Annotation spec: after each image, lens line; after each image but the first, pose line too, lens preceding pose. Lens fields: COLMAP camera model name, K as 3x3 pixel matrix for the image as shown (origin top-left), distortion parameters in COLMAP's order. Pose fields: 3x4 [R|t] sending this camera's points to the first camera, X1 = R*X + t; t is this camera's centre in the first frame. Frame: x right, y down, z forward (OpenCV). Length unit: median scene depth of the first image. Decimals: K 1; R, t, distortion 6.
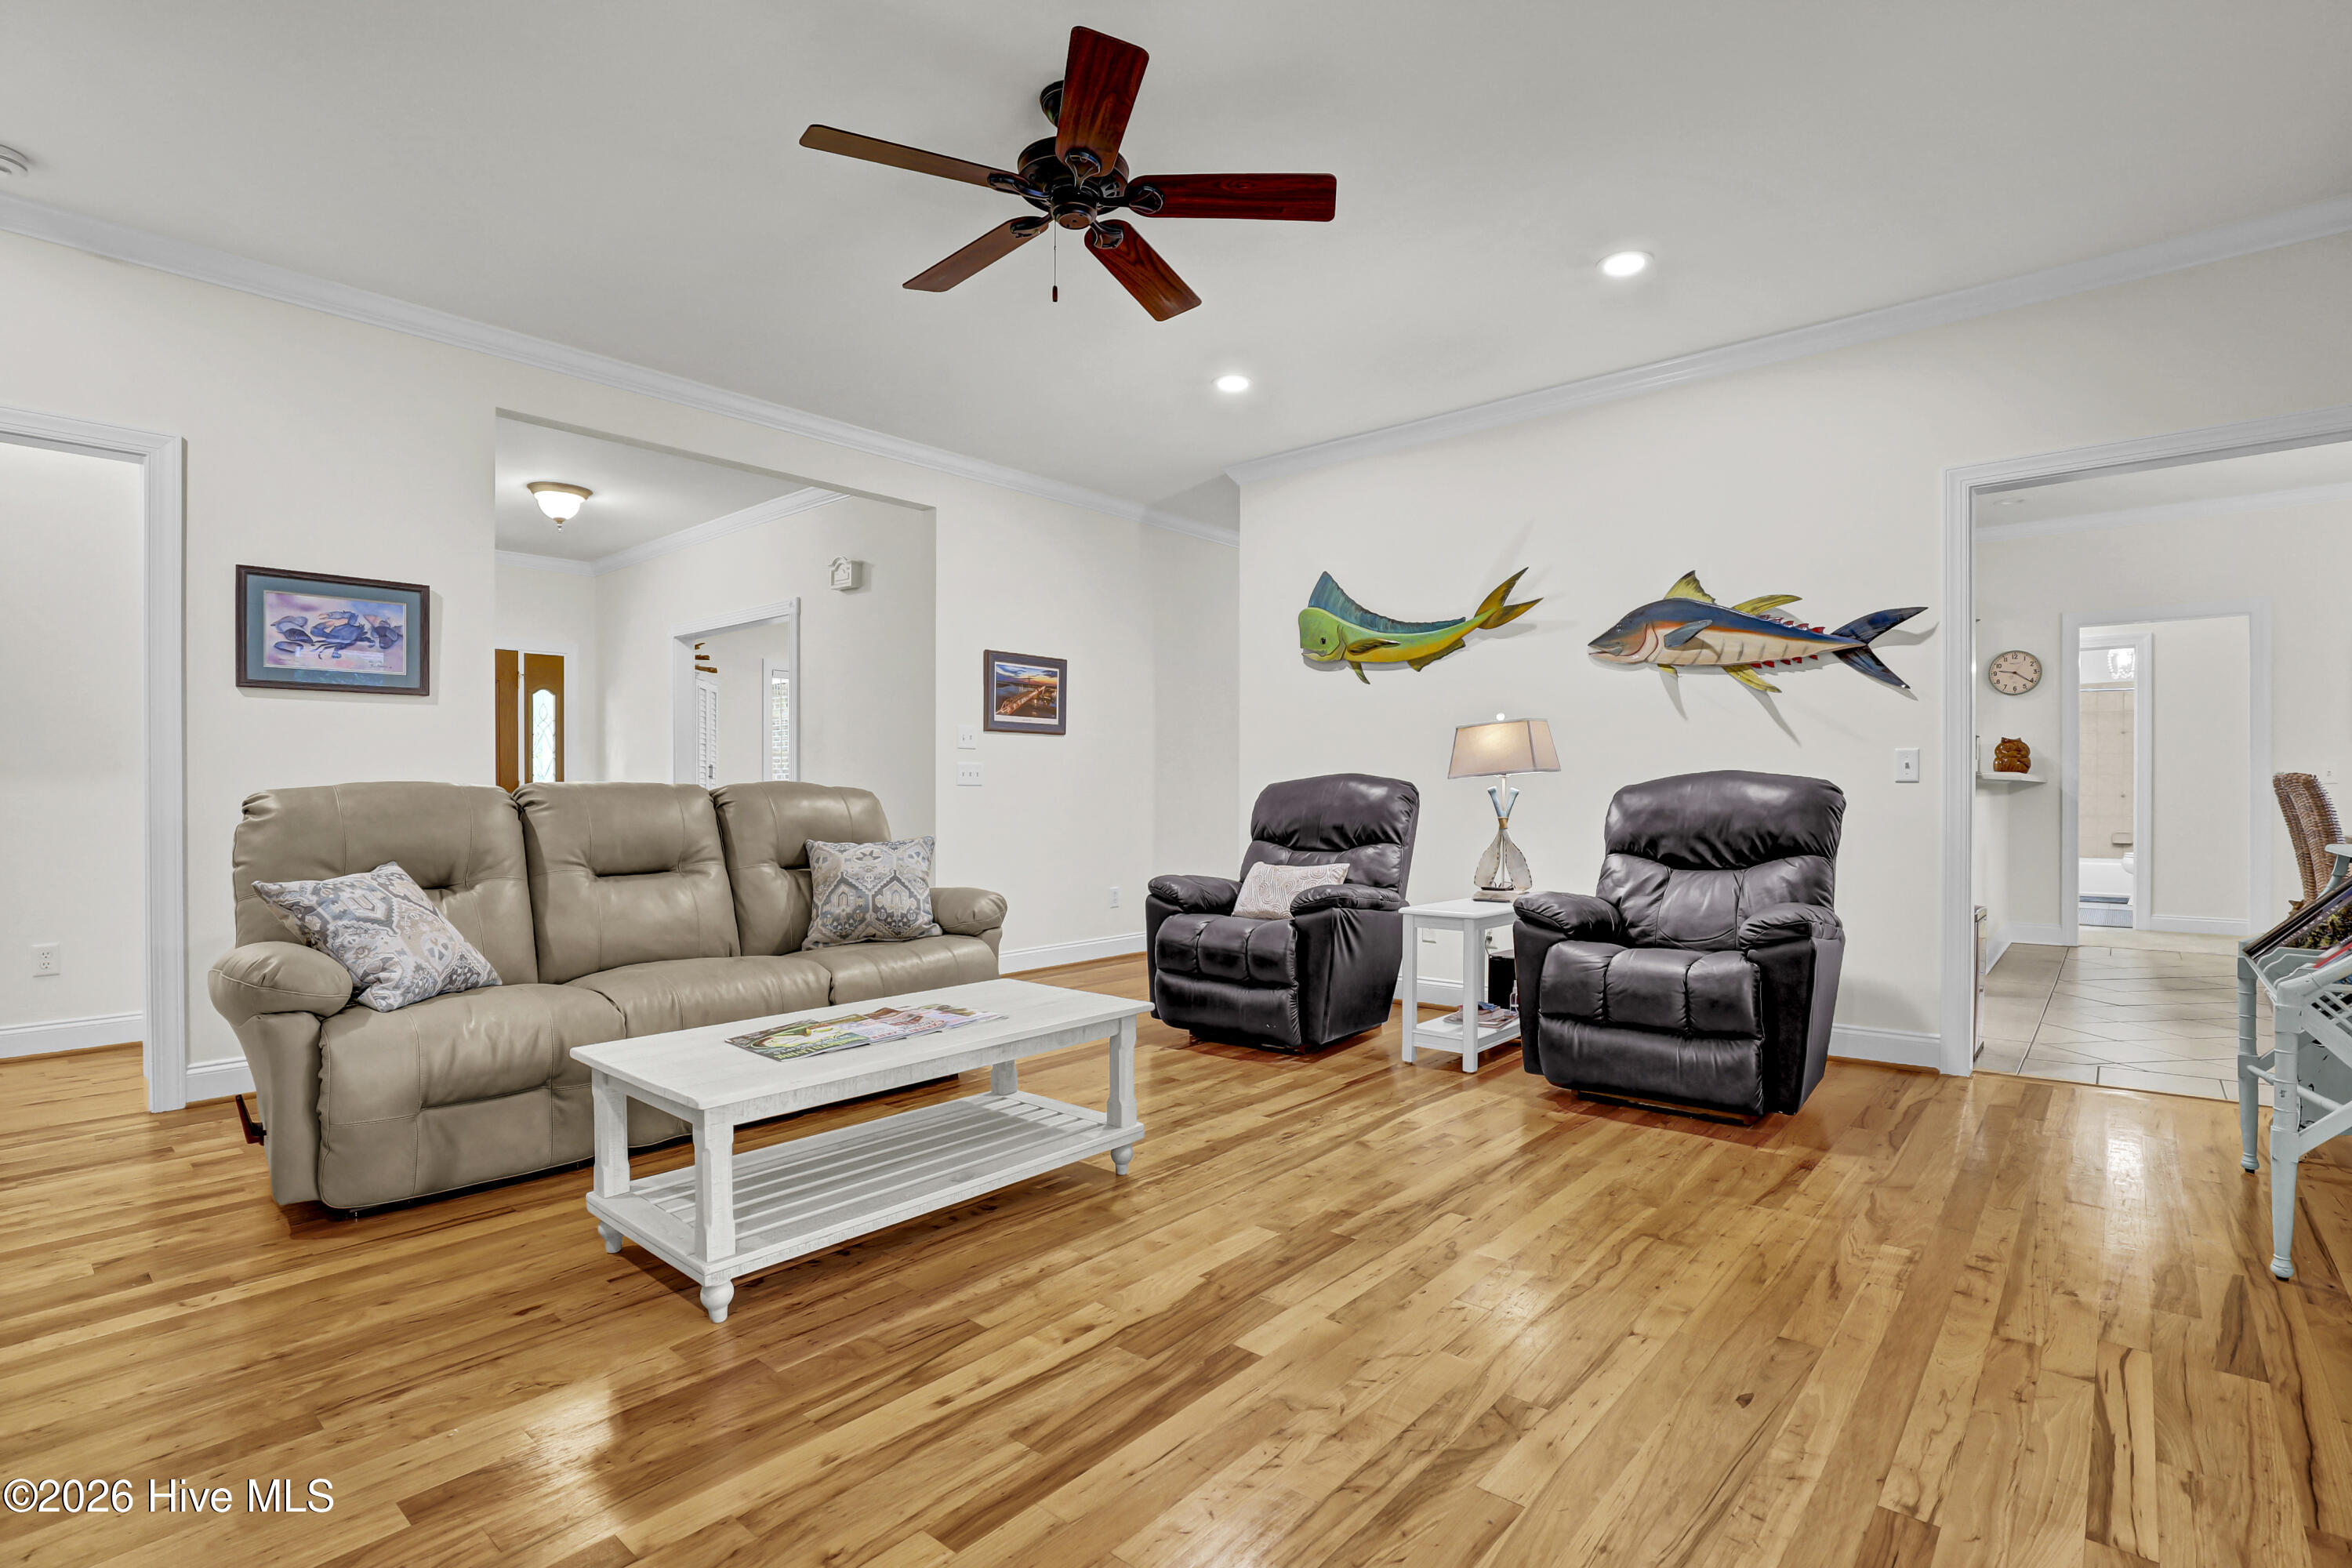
lens RADIAL K [[1108.4, 0, 1177.3], [0, 1108.4, 794.6], [0, 0, 1]] dist [-0.028156, 0.000373]
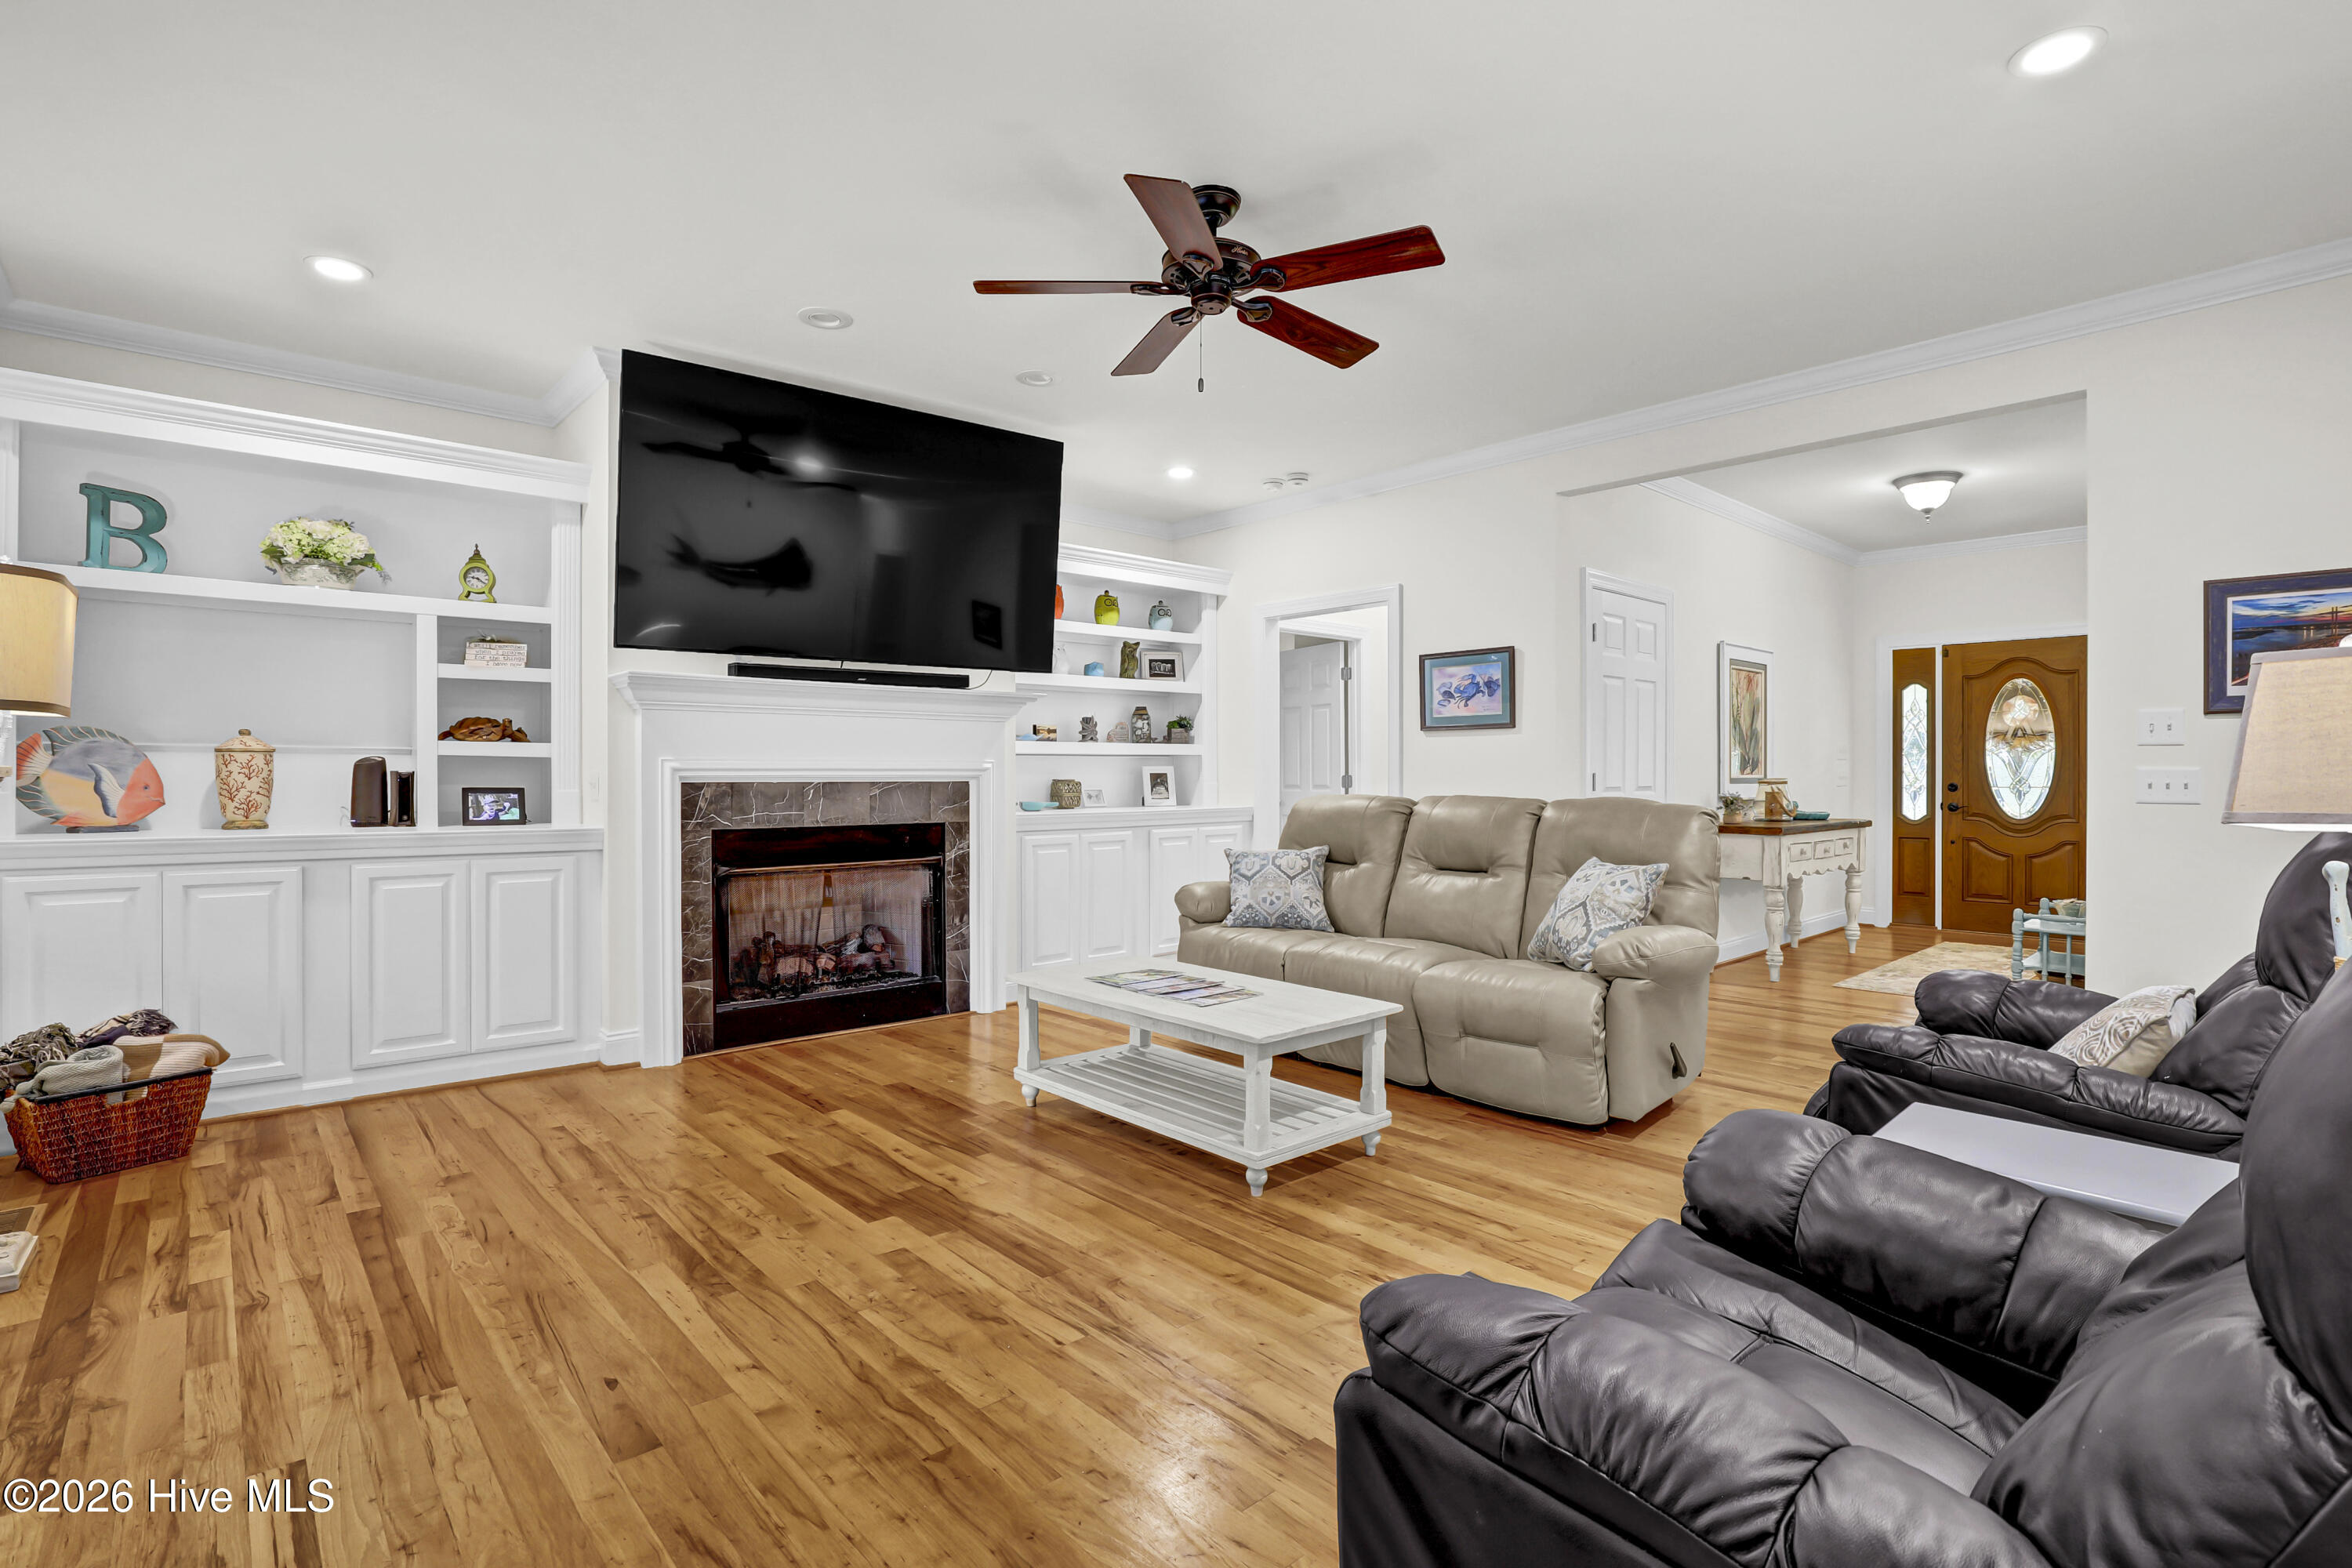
lens RADIAL K [[1108.4, 0, 1197.6], [0, 1108.4, 773.8], [0, 0, 1]] dist [-0.028156, 0.000373]
pose [[-0.108022, -0.000098, -0.994148, 0.842453], [-0.007532, 0.999971, 0.000720, -0.039431], [0.994120, 0.007566, -0.108020, 0.921545]]
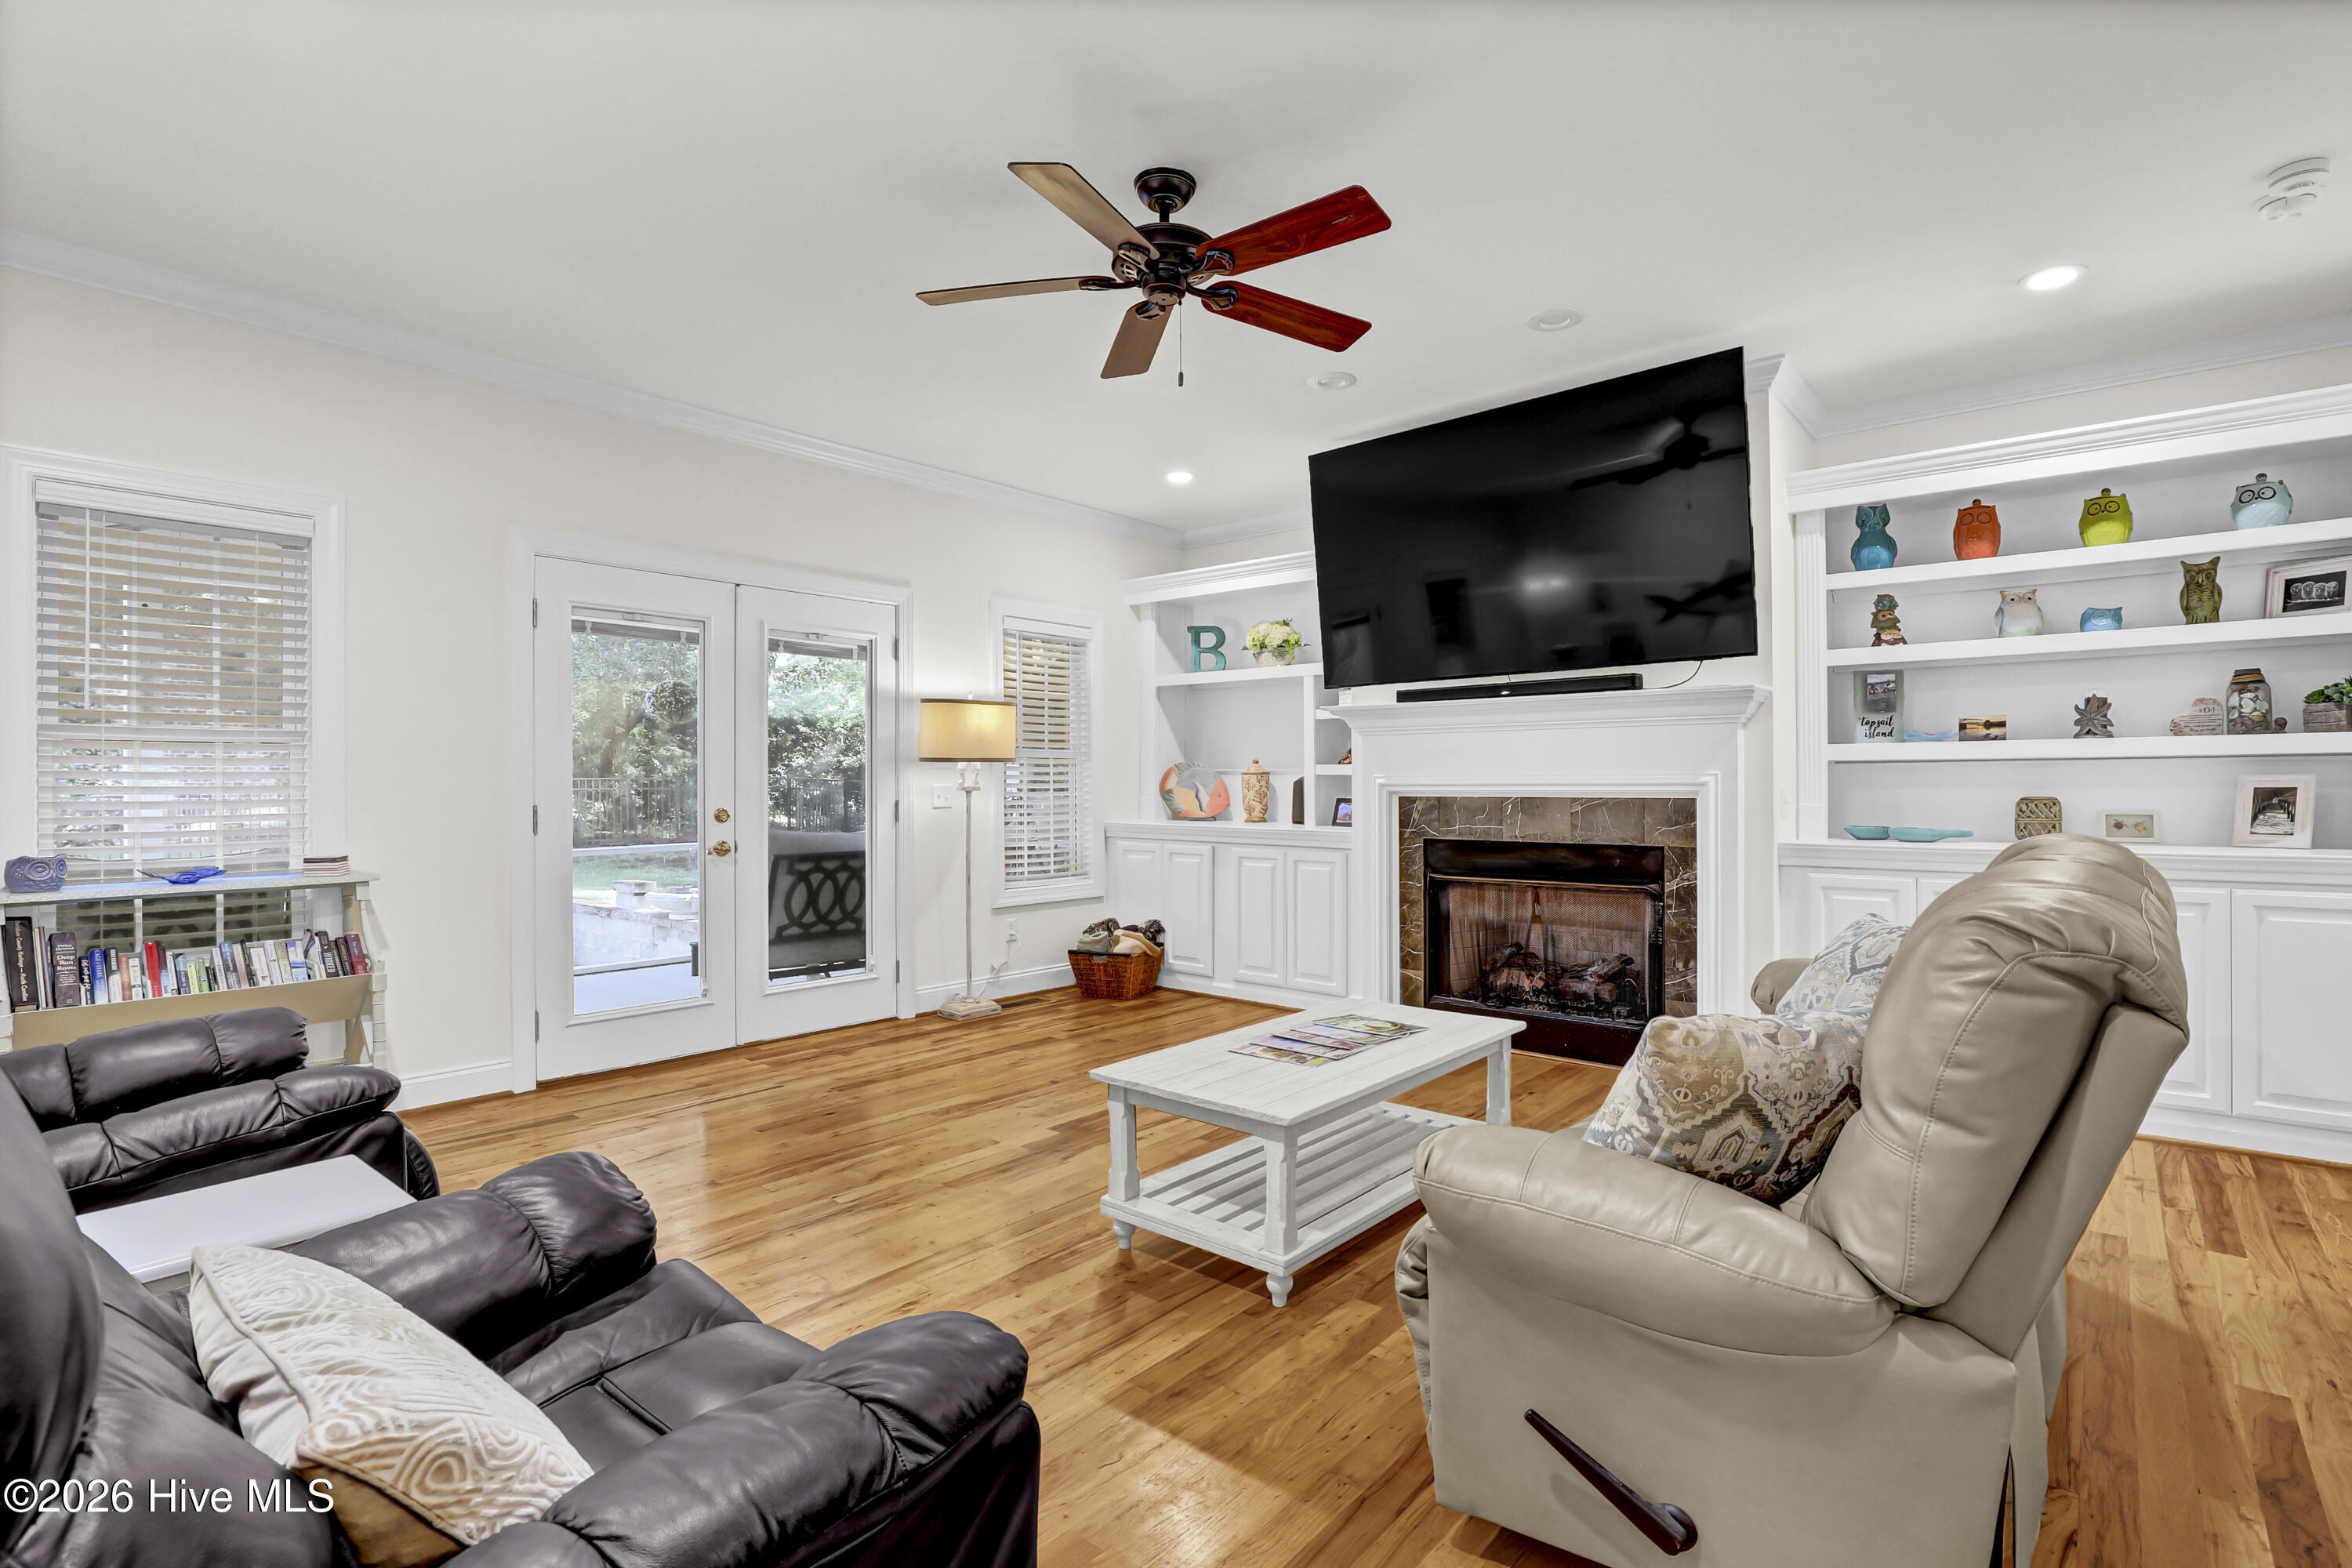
lens RADIAL K [[1108.4, 0, 1195.1], [0, 1108.4, 781.4], [0, 0, 1]] dist [-0.028156, 0.000373]
pose [[-0.999763, 0.002121, -0.021663, -0.076946], [0.001994, 0.999981, 0.005902, -0.053649], [0.021675, 0.005858, -0.999748, 1.697027]]
